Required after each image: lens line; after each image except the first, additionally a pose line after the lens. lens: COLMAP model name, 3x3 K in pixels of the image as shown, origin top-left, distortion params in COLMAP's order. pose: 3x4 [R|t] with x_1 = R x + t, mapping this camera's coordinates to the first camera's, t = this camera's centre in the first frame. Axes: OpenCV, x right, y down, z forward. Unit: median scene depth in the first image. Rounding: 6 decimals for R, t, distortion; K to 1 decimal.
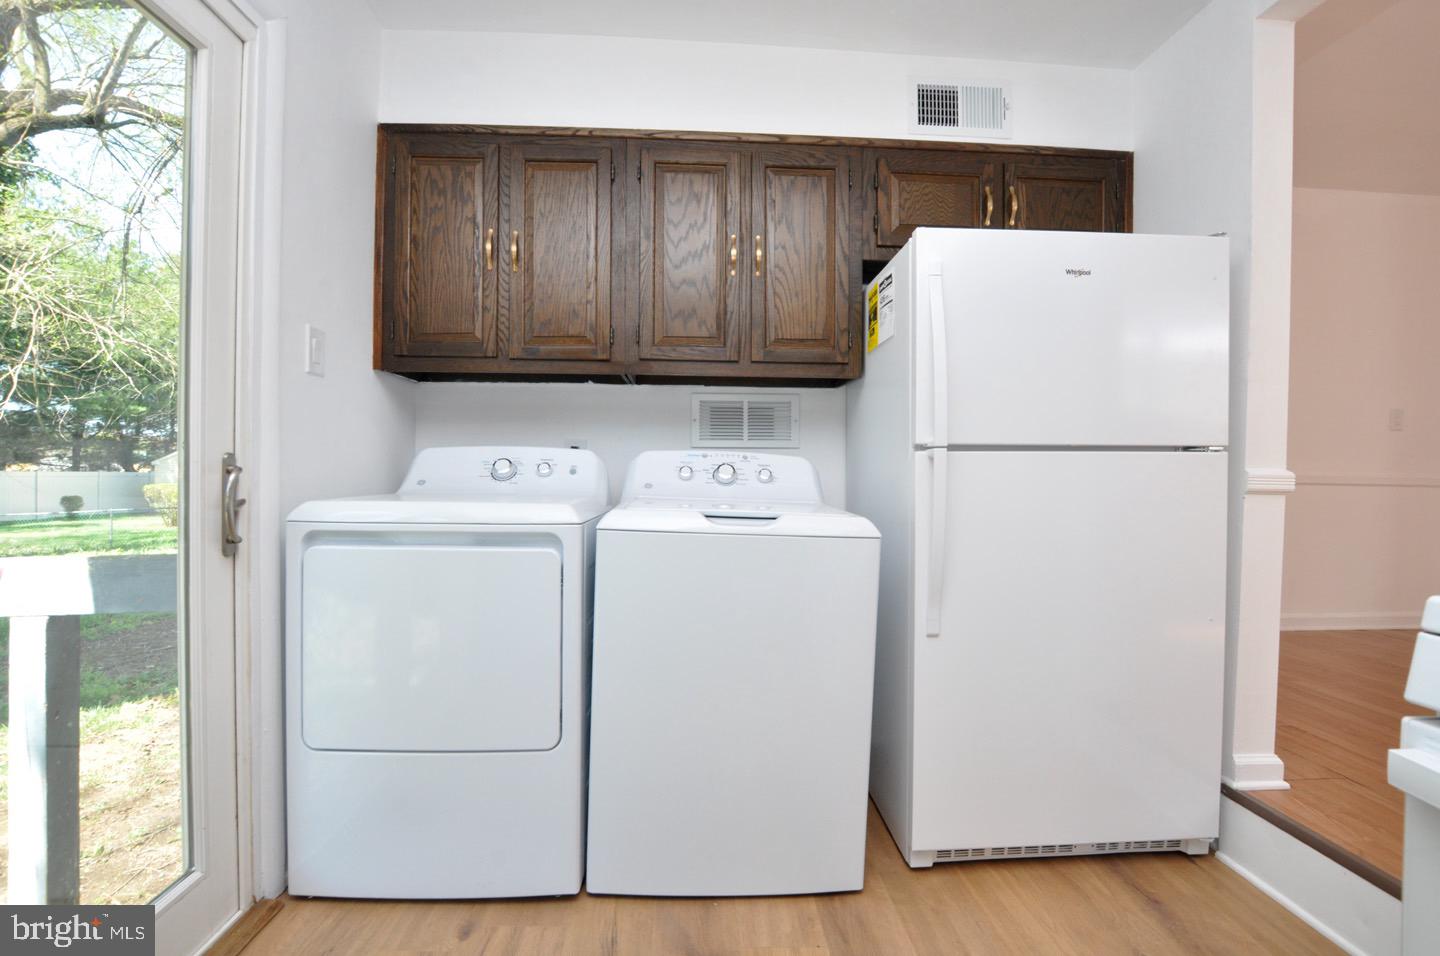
lens RADIAL K [[632.8, 0, 722.5], [0, 632.8, 477.6], [0, 0, 1]] dist [-0.030693, 0.002180]
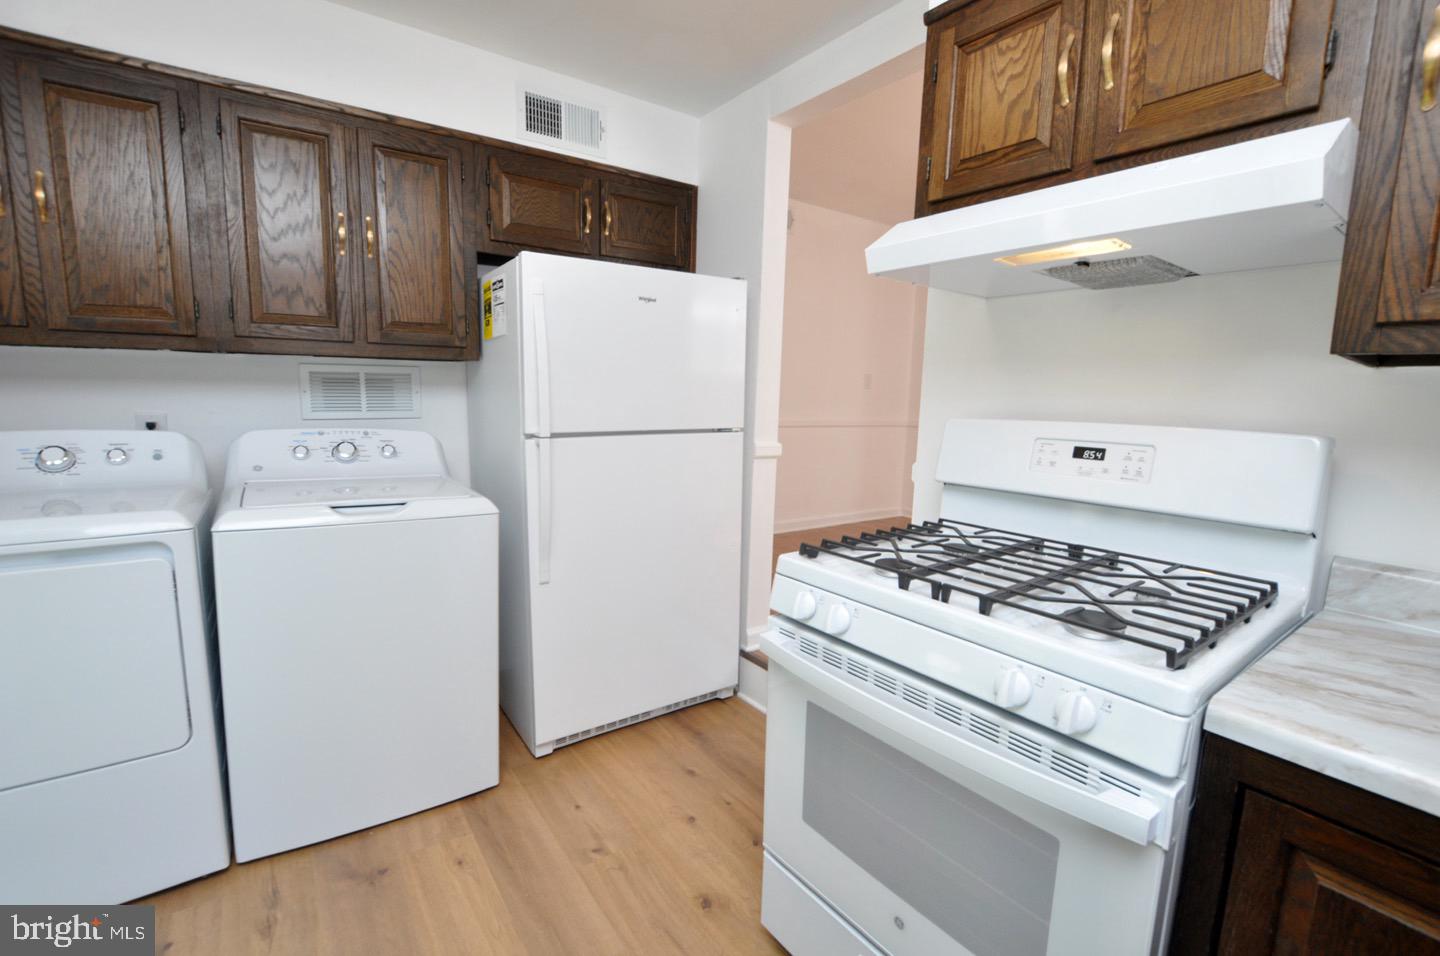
lens RADIAL K [[631.7, 0, 720.7], [0, 631.7, 483.6], [0, 0, 1]] dist [-0.034209, 0.005647]
pose [[0.844557, -0.065218, 0.531480, -0.024575], [-0.010405, 0.990369, 0.138063, -0.105154], [-0.535365, -0.122132, 0.835744, -0.191649]]
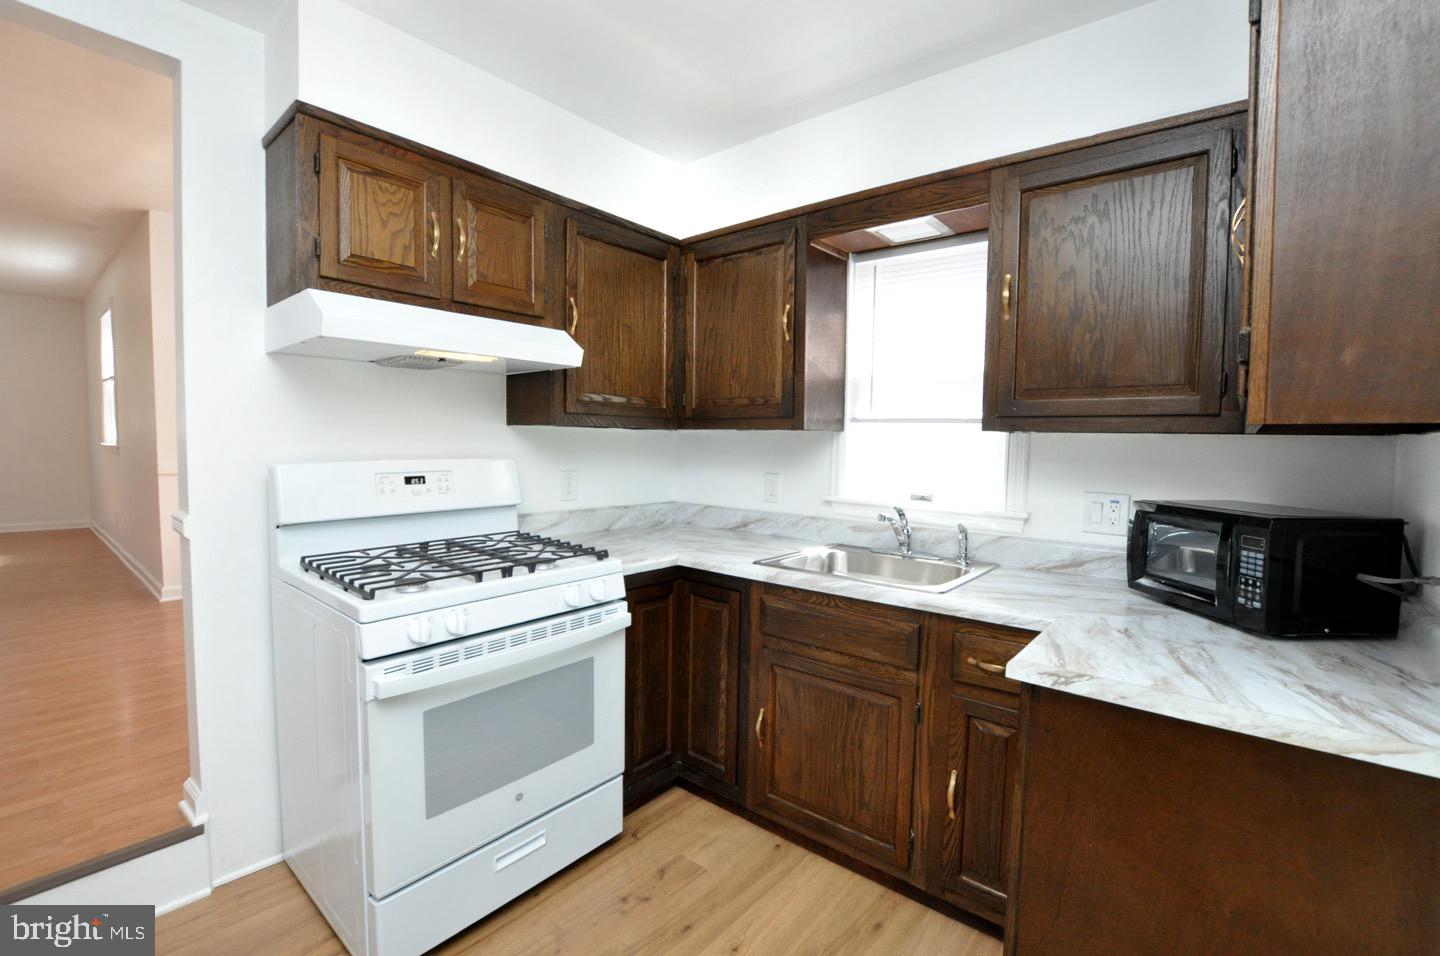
lens RADIAL K [[631.7, 0, 720.5], [0, 631.7, 480.2], [0, 0, 1]] dist [-0.034209, 0.005647]
pose [[-0.724375, -0.065470, 0.686291, -0.633923], [-0.016879, 0.996866, 0.077282, -0.156747], [-0.689200, 0.044397, -0.723210, 1.134501]]
